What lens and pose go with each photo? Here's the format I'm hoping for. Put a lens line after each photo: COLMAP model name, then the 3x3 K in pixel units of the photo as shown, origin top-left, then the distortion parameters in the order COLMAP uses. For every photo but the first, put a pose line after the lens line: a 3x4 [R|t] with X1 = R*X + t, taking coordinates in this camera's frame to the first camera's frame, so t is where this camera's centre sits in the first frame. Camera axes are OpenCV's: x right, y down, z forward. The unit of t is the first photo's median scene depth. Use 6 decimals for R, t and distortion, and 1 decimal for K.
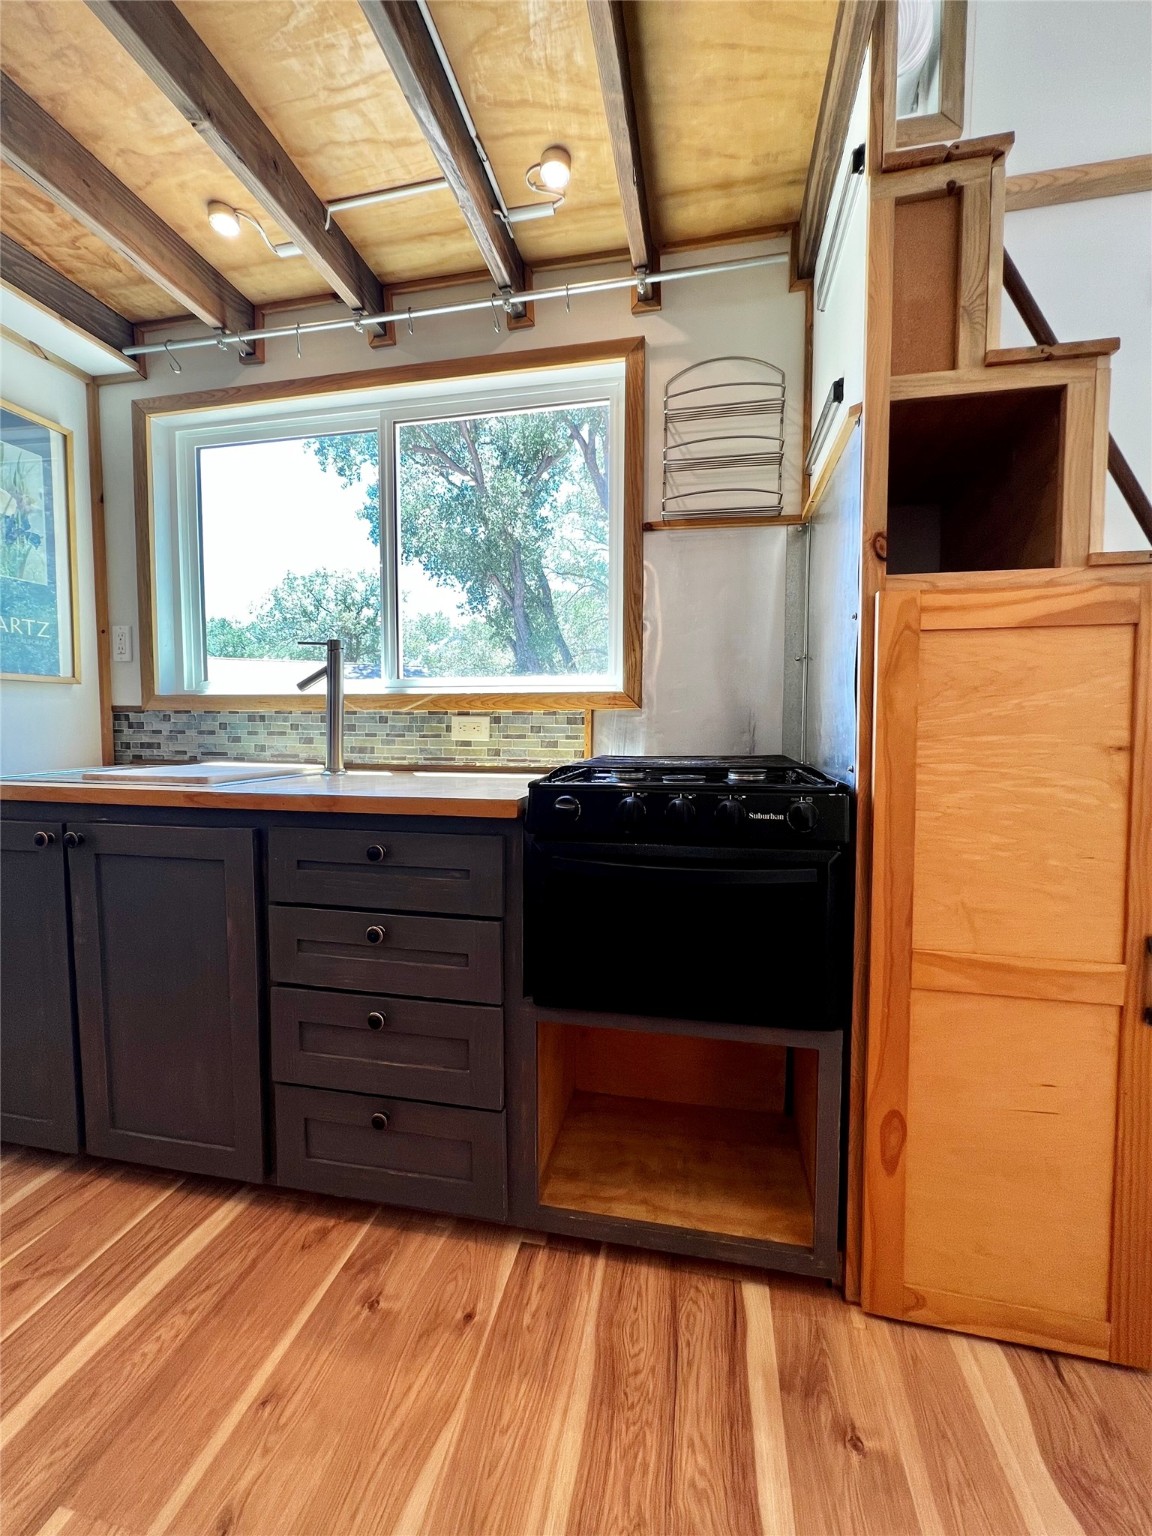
lens RADIAL K [[610.5, 0, 580.6], [0, 610.5, 769.3], [0, 0, 1]] dist [-0.006143, 0.001526]
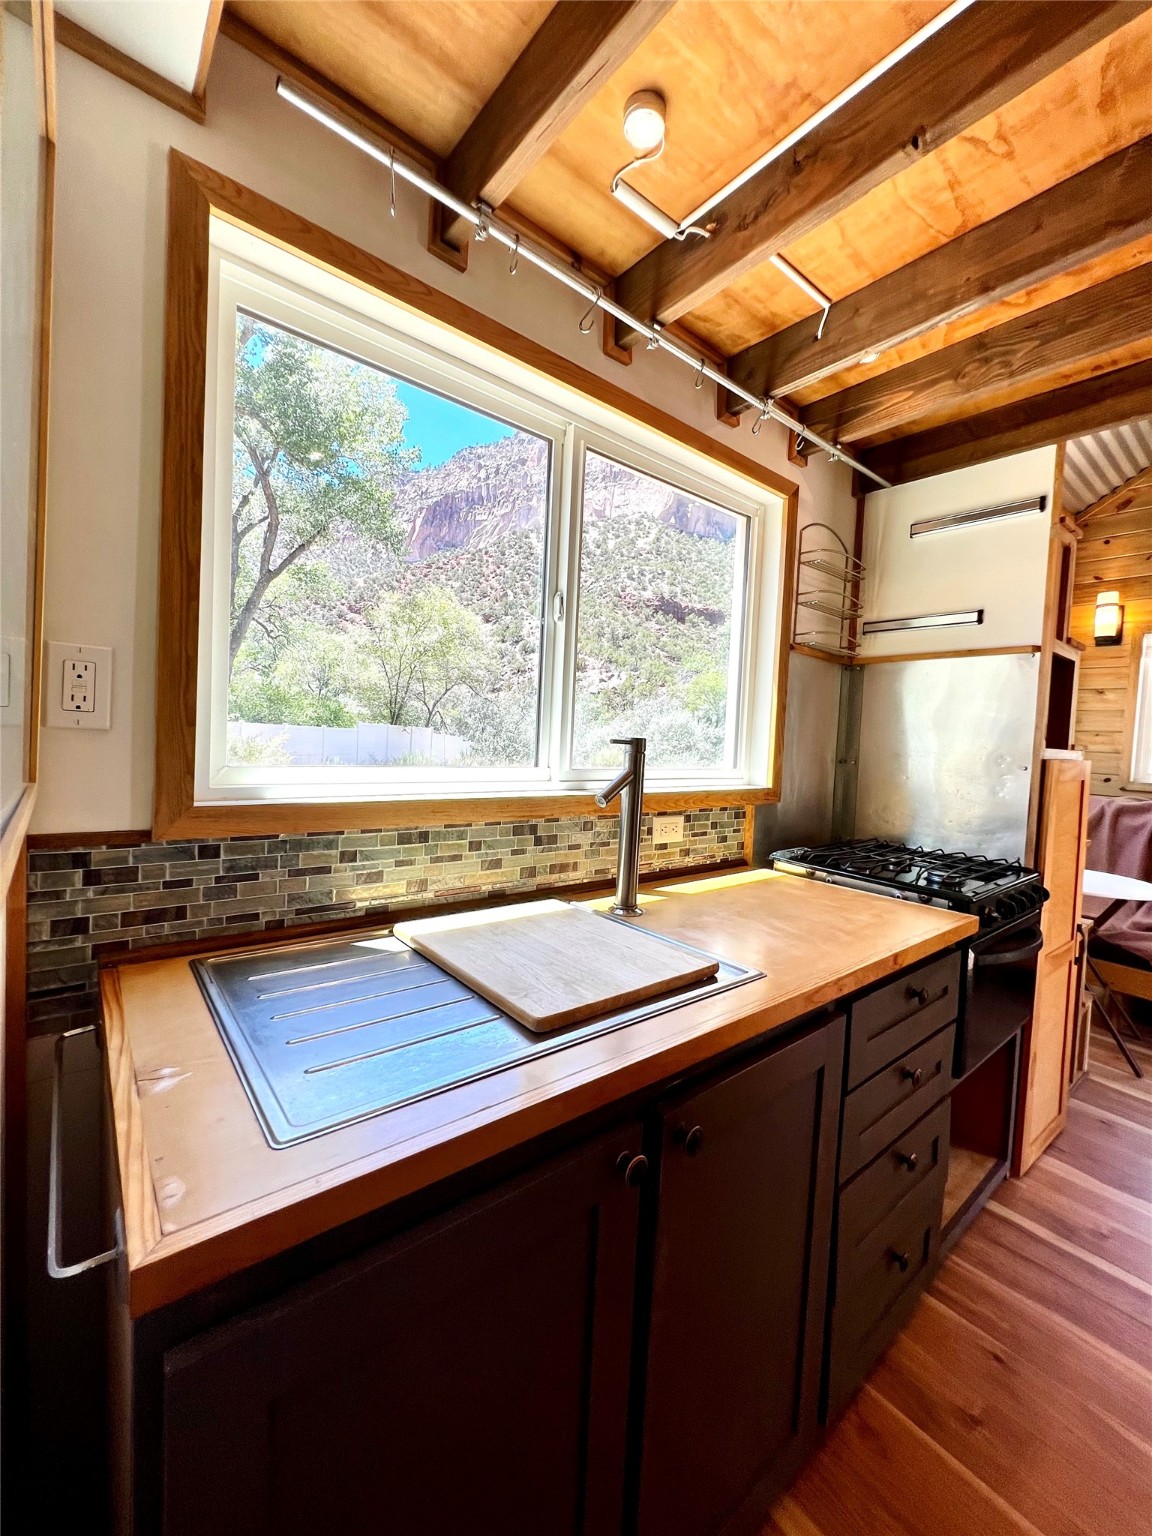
lens RADIAL K [[610.5, 0, 582.0], [0, 610.5, 769.7], [0, 0, 1]] dist [-0.006143, 0.001526]
pose [[0.629975, -0.016756, 0.776435, -0.961047], [0.012809, 0.999855, 0.011185, -0.166985], [-0.776510, 0.002899, 0.630098, 0.526402]]
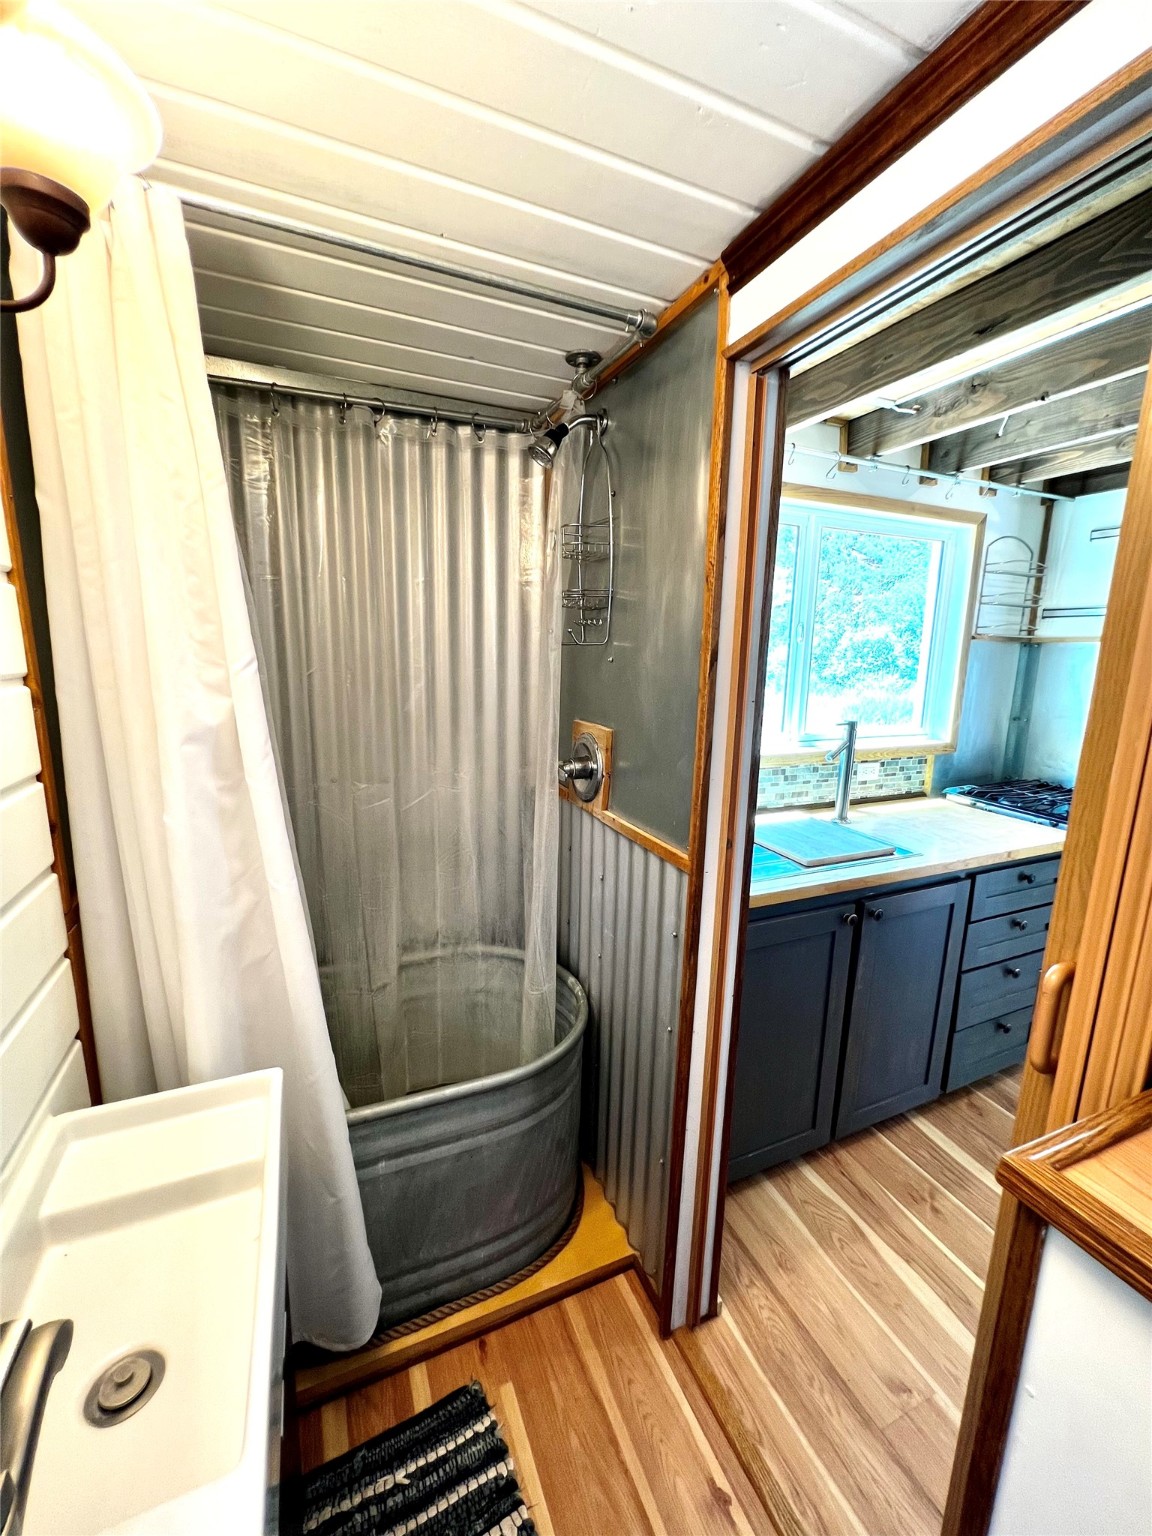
lens RADIAL K [[610.5, 0, 581.7], [0, 610.5, 766.4], [0, 0, 1]] dist [-0.006143, 0.001526]
pose [[0.823160, -0.097842, 0.559316, -1.487796], [0.026864, 0.990650, 0.133759, -0.280977], [-0.567174, -0.095079, 0.818091, 0.234903]]
